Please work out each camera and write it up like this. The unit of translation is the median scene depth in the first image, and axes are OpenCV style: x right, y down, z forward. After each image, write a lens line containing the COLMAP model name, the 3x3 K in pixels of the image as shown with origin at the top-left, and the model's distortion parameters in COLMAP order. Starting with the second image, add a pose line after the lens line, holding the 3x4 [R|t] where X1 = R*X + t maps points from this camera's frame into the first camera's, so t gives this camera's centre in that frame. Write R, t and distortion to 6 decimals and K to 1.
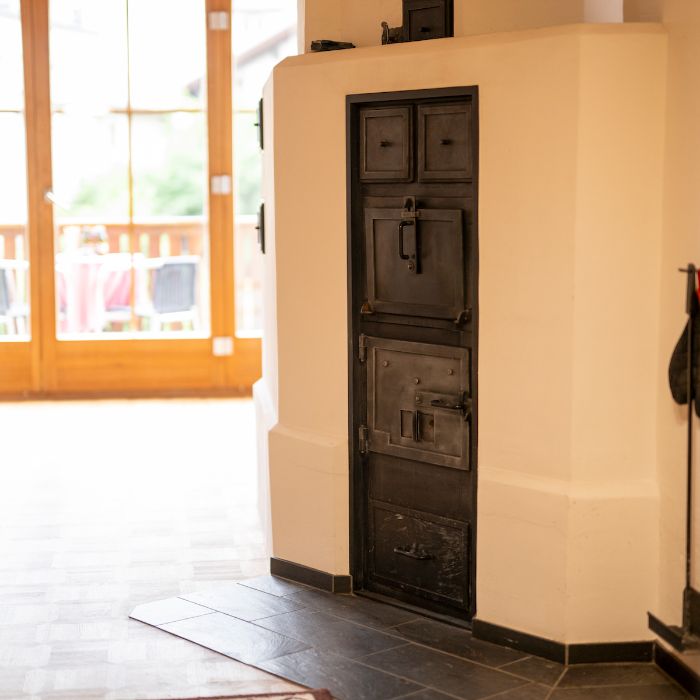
lens RADIAL K [[1541.6, 0, 348.8], [0, 1541.6, 350.5], [0, 0, 1]] dist [0.011176, 0.000000]
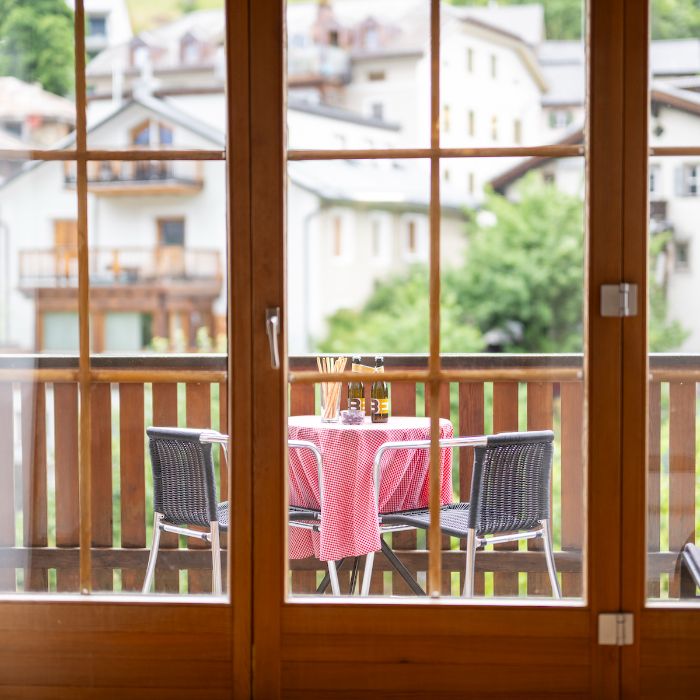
lens RADIAL K [[1541.6, 0, 349.8], [0, 1541.6, 349.6], [0, 0, 1]] dist [0.011176, 0.000000]
pose [[0.981796, 0.008659, -0.189739, -0.117860], [-0.021362, 0.997656, -0.065004, -0.093838], [0.188731, 0.067873, 0.979680, 0.812793]]
